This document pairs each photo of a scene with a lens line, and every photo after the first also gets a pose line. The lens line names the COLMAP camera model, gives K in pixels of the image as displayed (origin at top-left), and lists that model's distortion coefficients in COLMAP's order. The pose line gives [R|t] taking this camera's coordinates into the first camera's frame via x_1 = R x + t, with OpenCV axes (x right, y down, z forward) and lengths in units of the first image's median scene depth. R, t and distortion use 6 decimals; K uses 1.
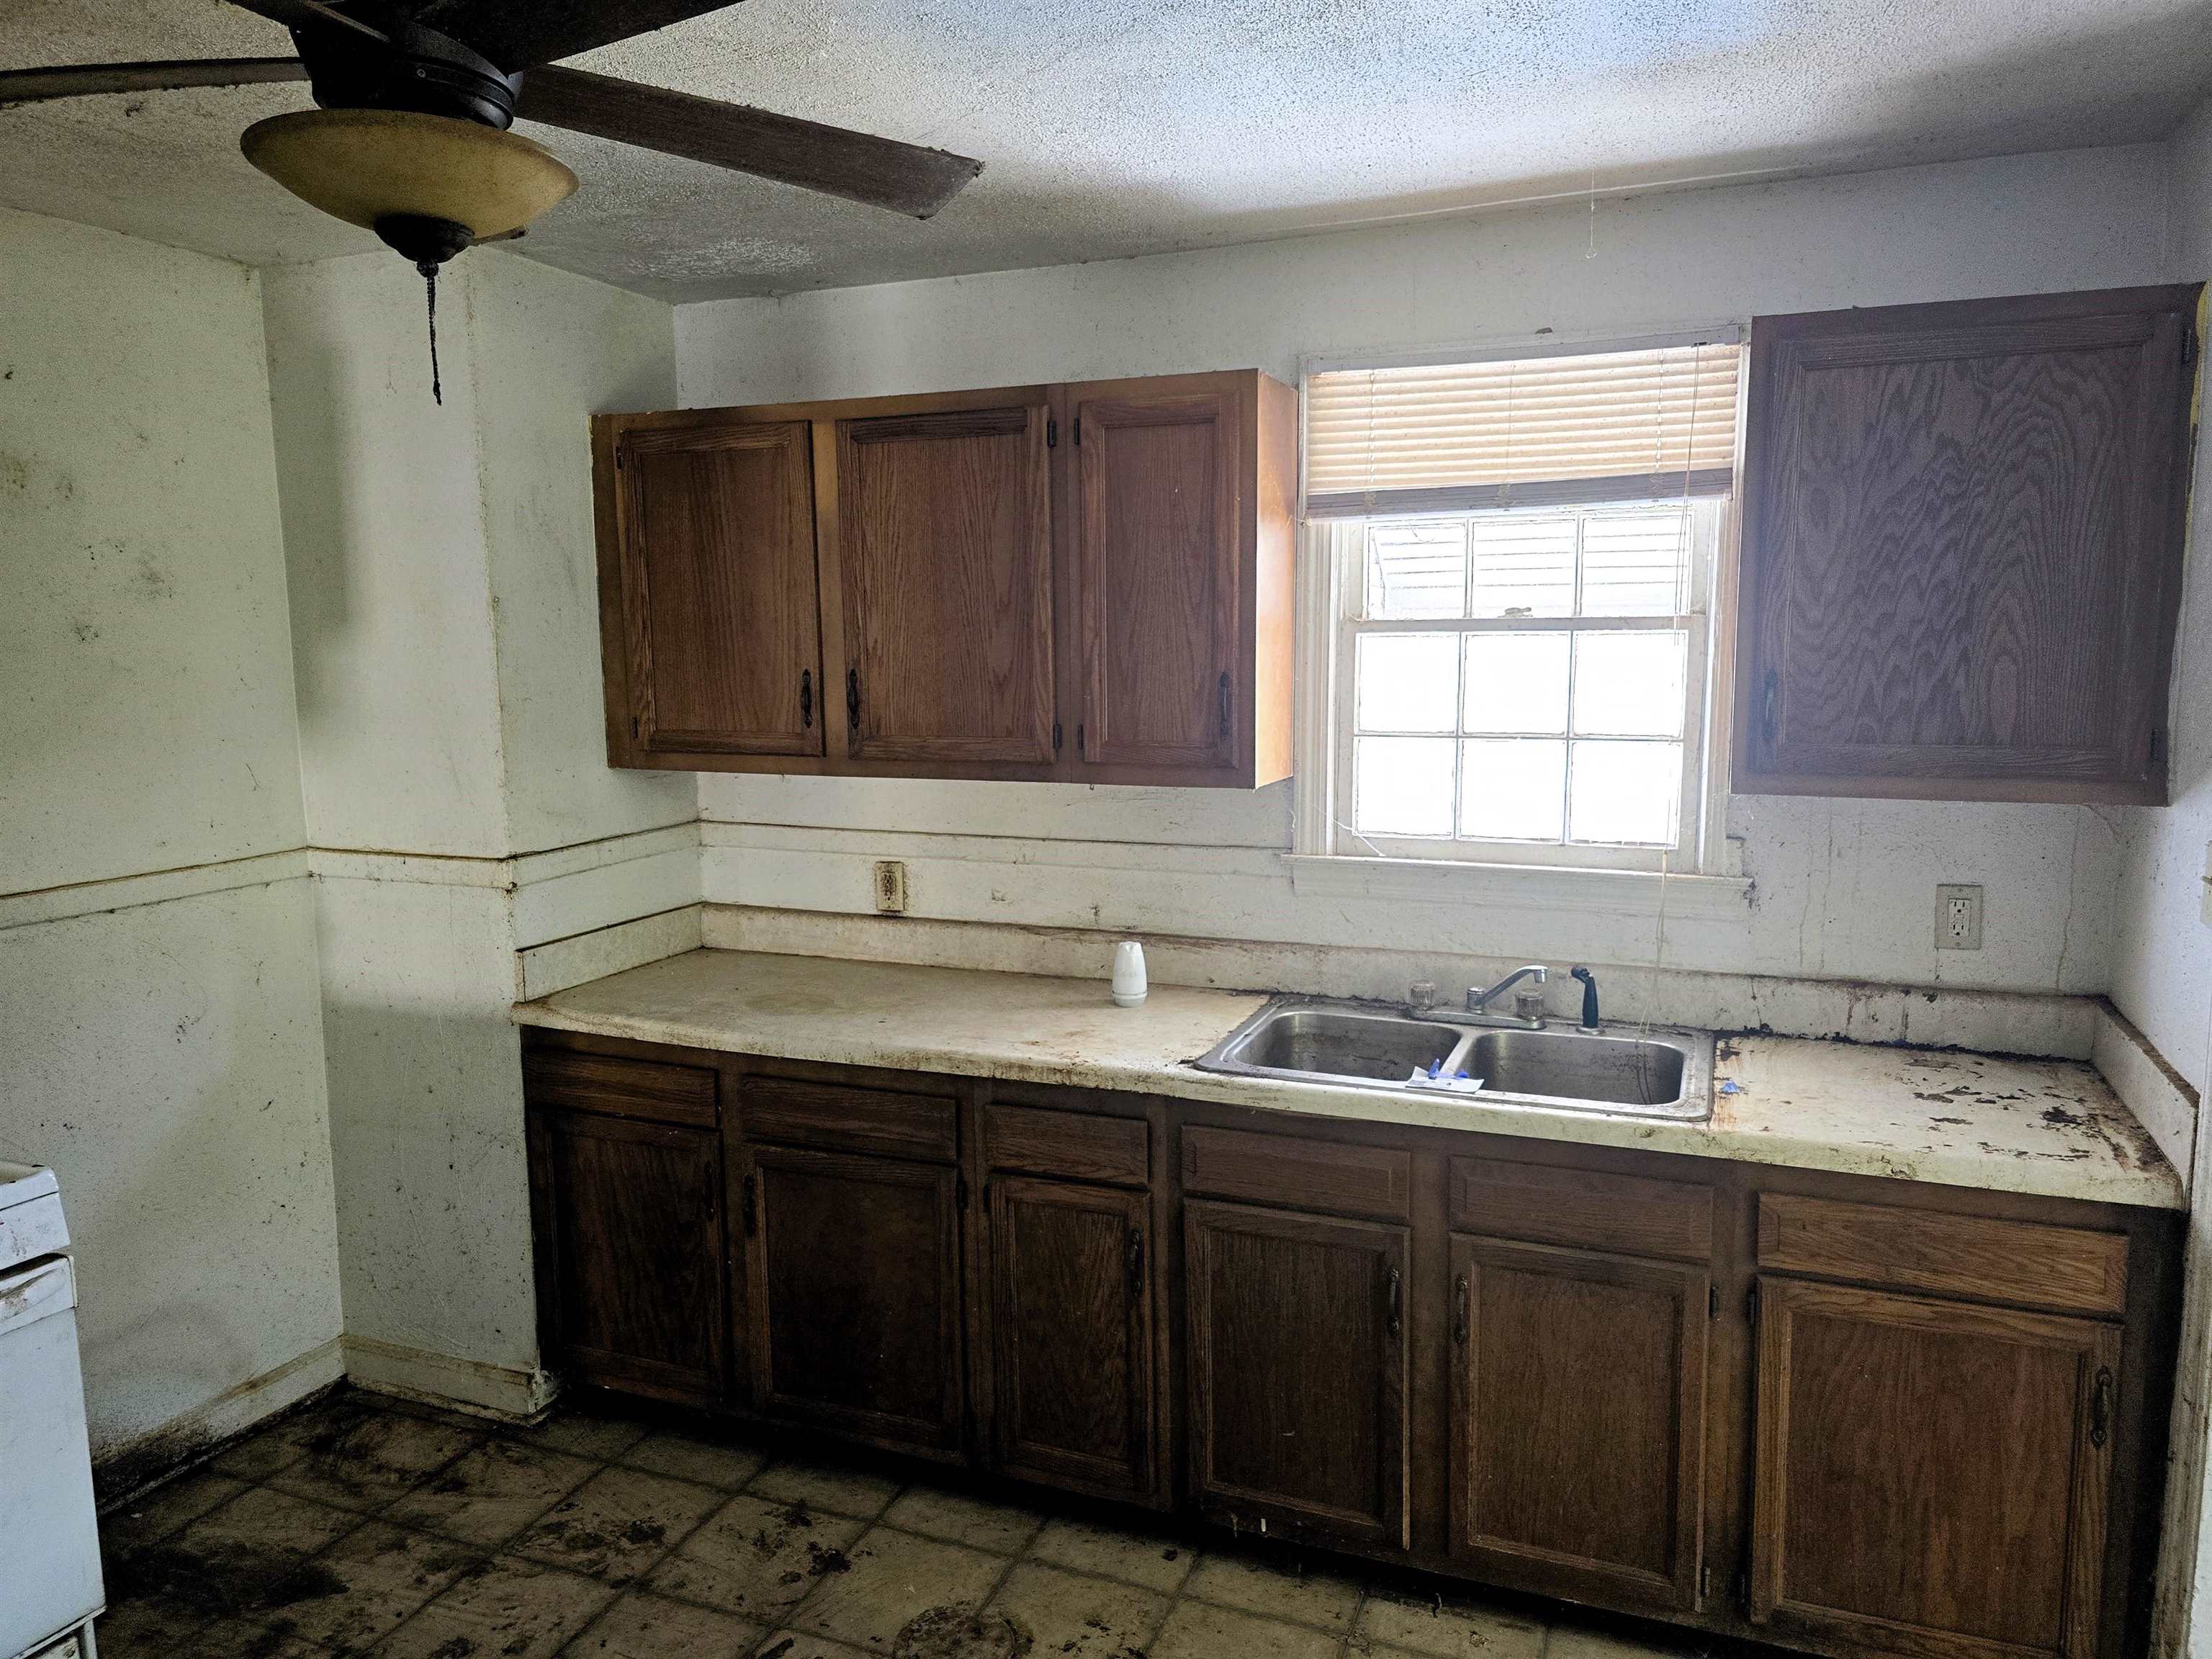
lens RADIAL K [[1487.6, 0, 1151.9], [0, 1487.6, 842.0], [0, 0, 1]] dist [0.078555, -0.068810]
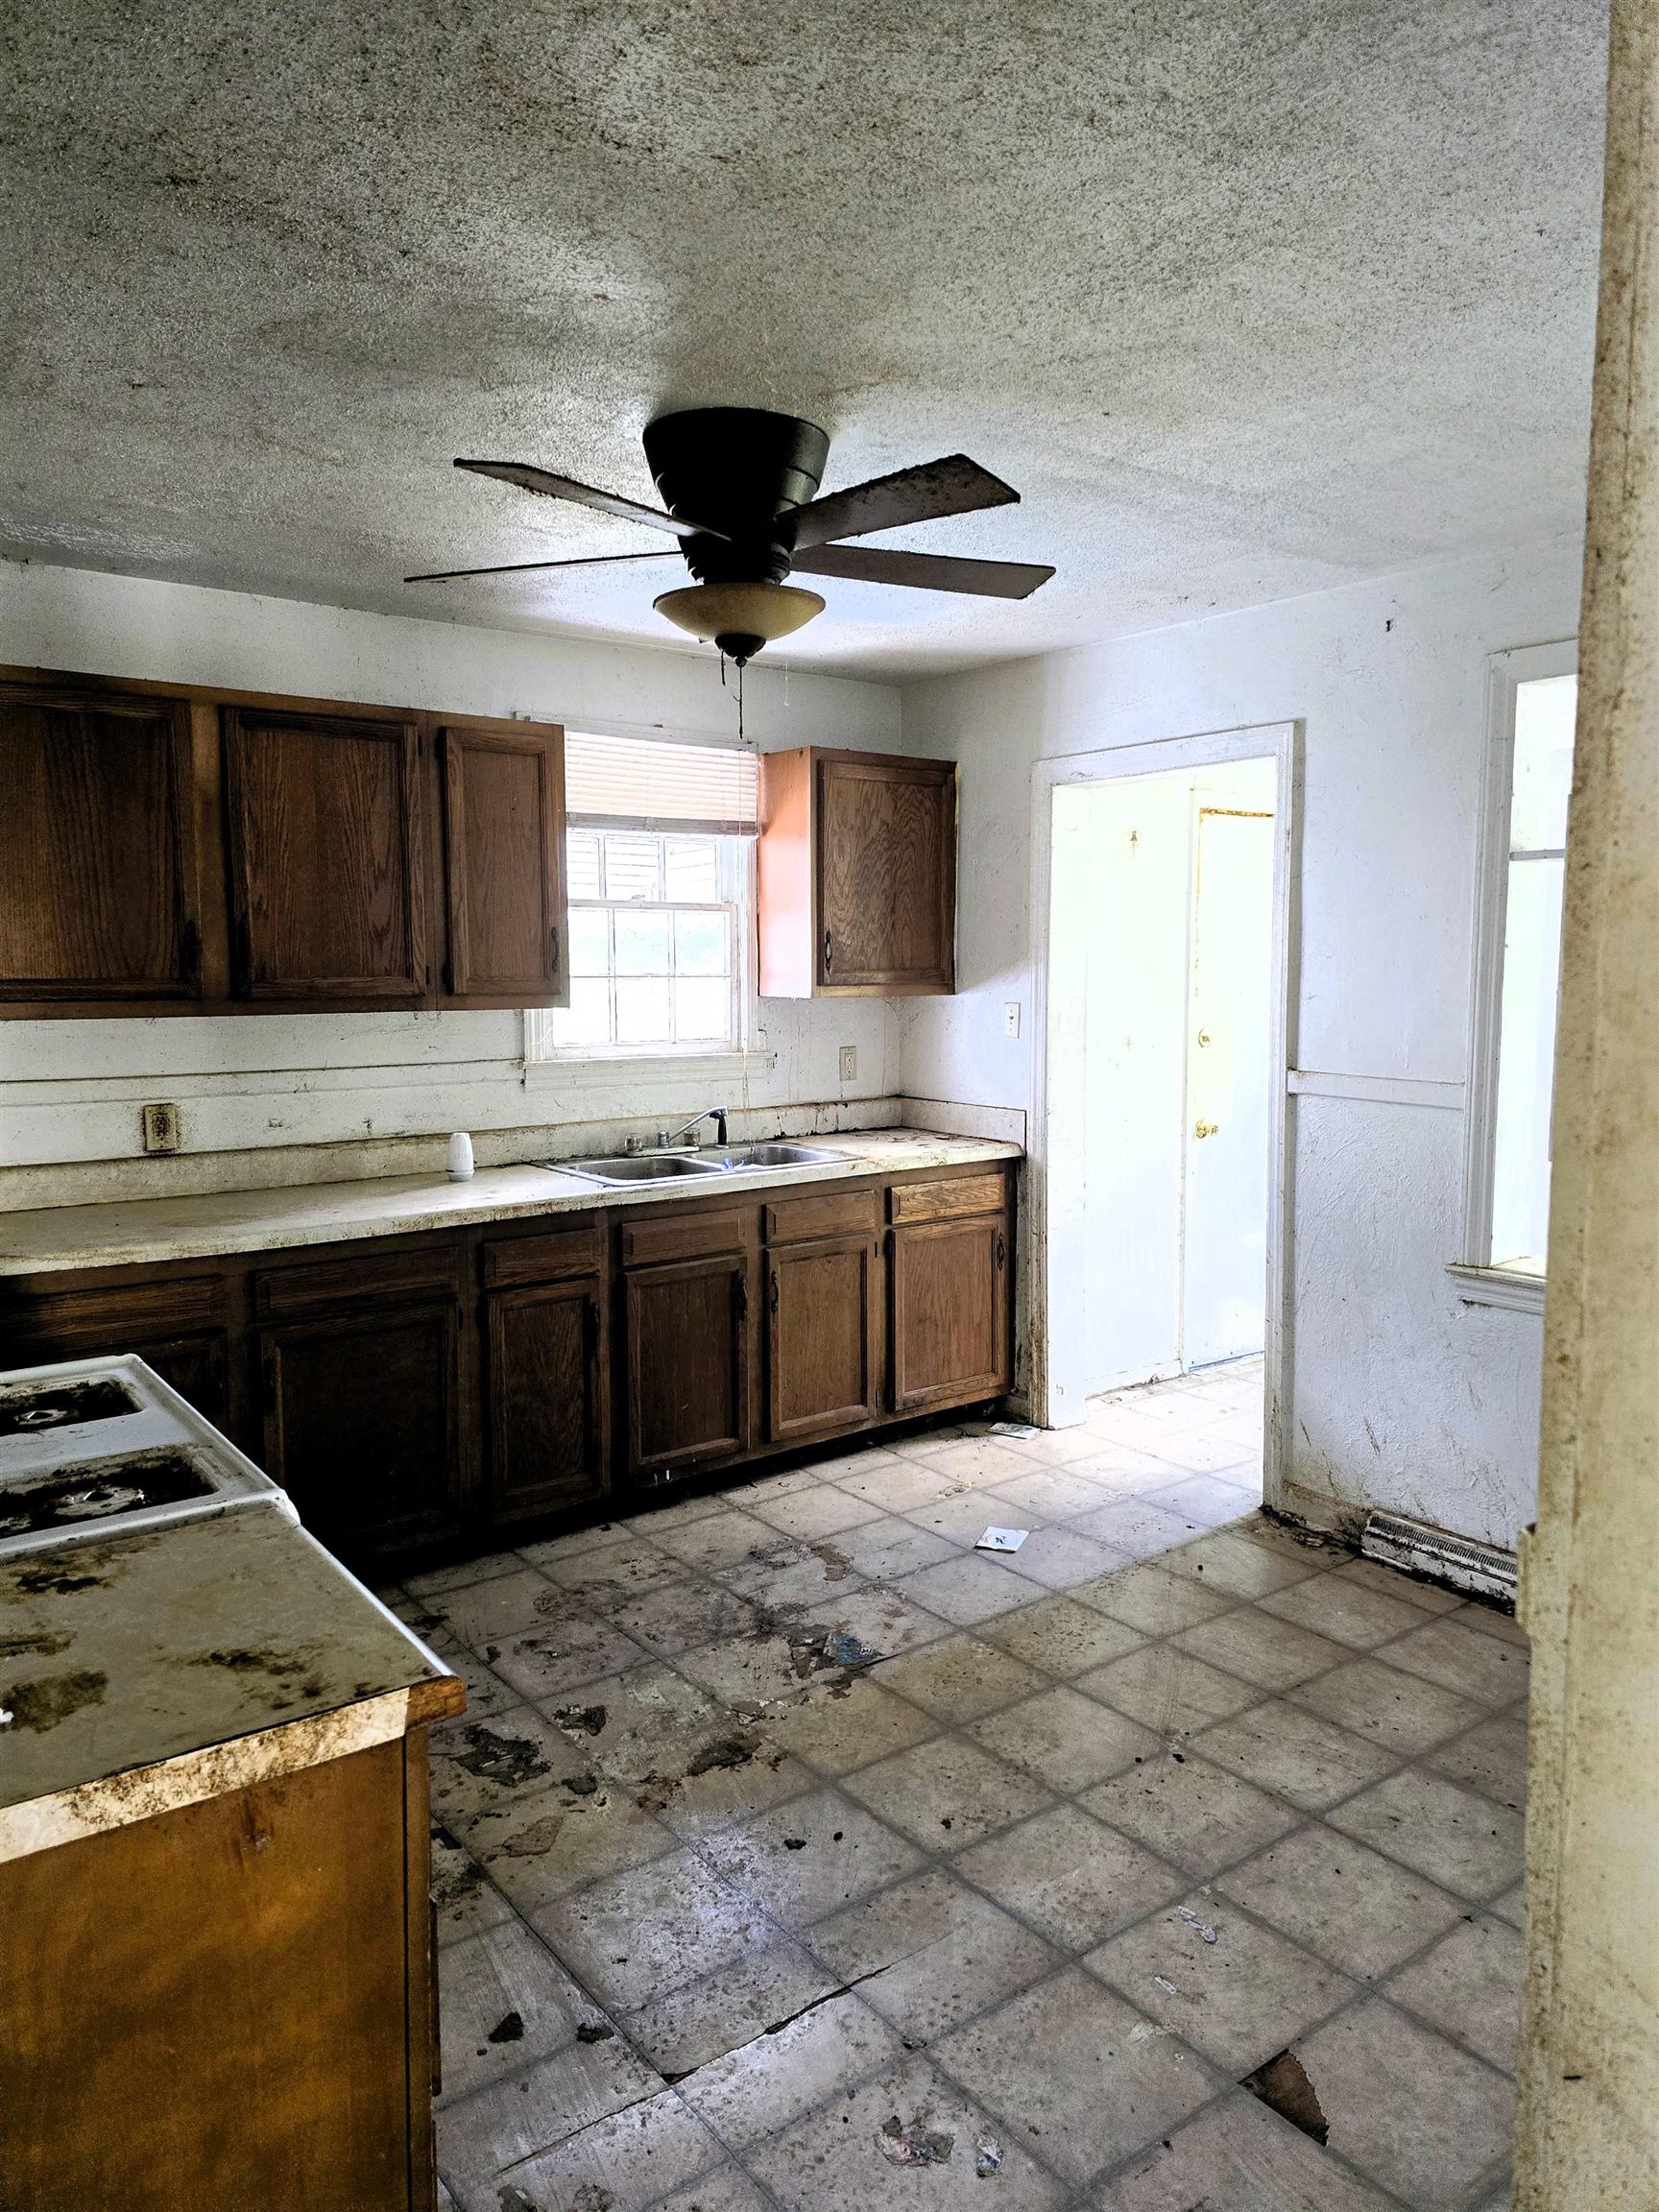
lens RADIAL K [[1487.6, 0, 850.2], [0, 1487.6, 1139.2], [0, 0, 1]] dist [0.078555, -0.068810]
pose [[0.510185, -0.096163, 0.854672, -1.044496], [0.117708, 0.992186, 0.041372, 0.063053], [-0.851972, 0.079494, 0.517518, 0.012397]]
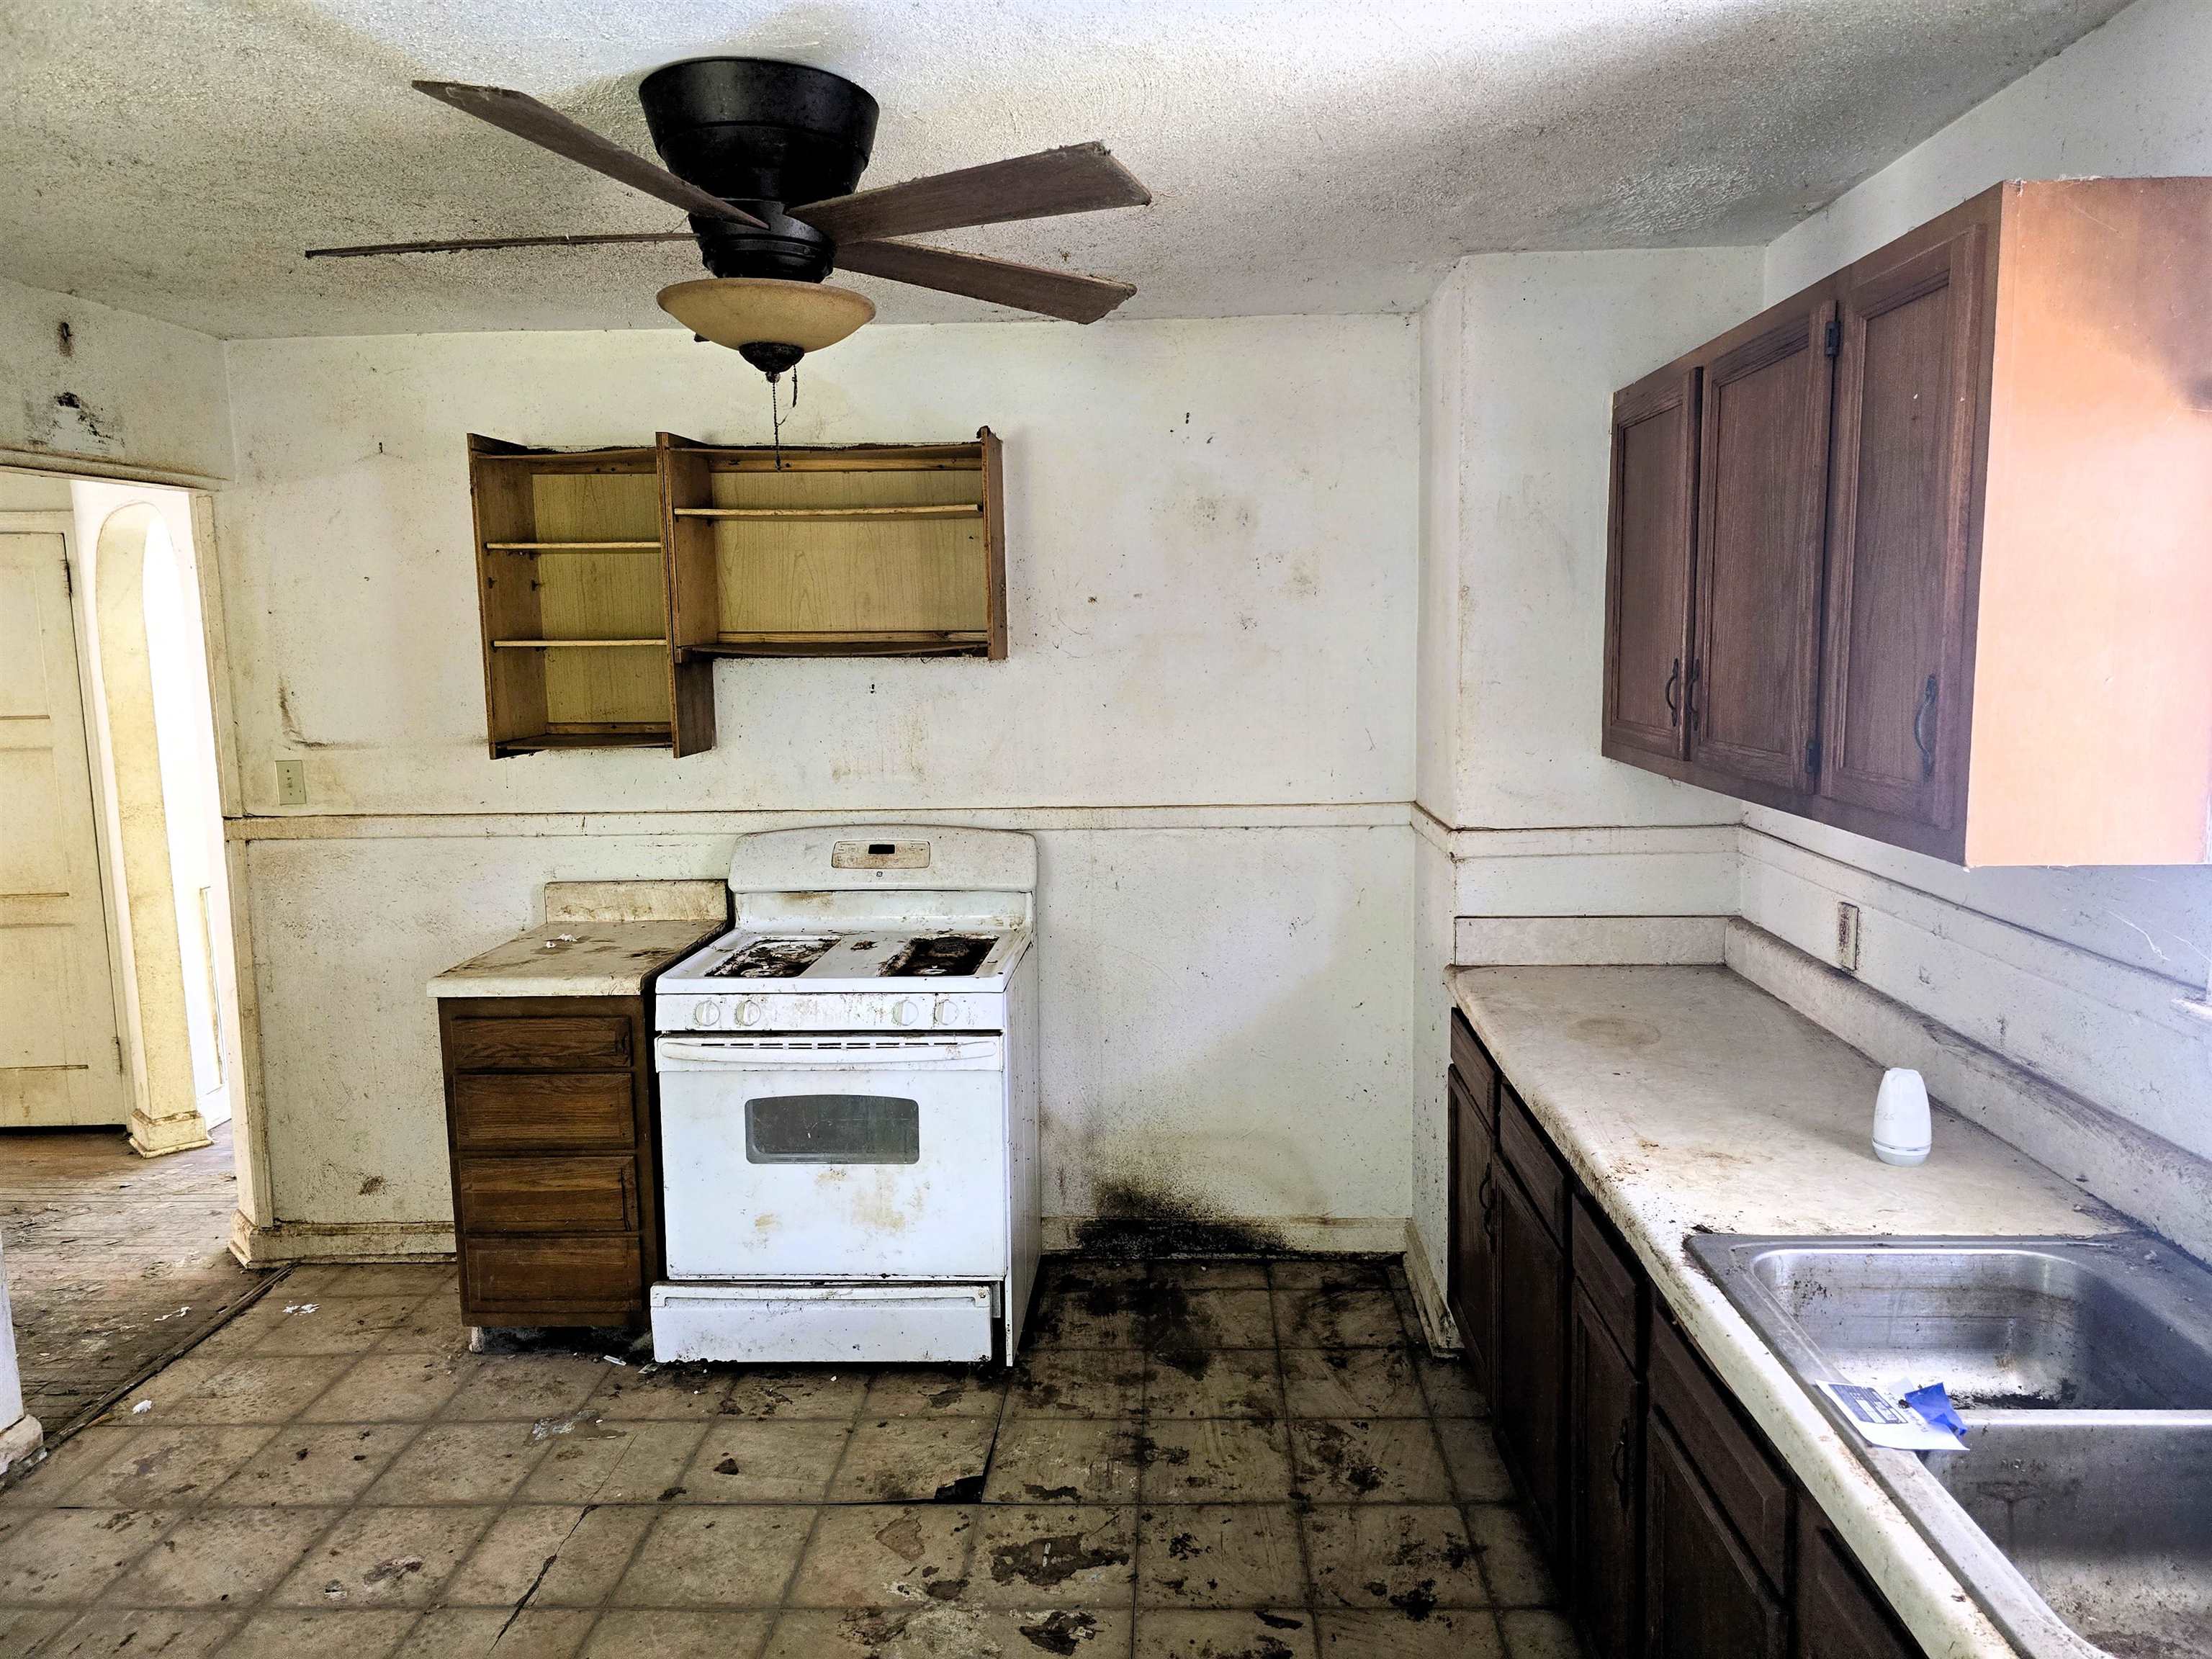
lens RADIAL K [[1487.6, 0, 1117.3], [0, 1487.6, 831.0], [0, 0, 1]] dist [0.078555, -0.068810]
pose [[0.331598, 0.130892, -0.934296, 0.529805], [-0.117826, 0.988320, 0.096642, -0.069196], [0.936034, 0.078038, 0.343148, 0.447728]]
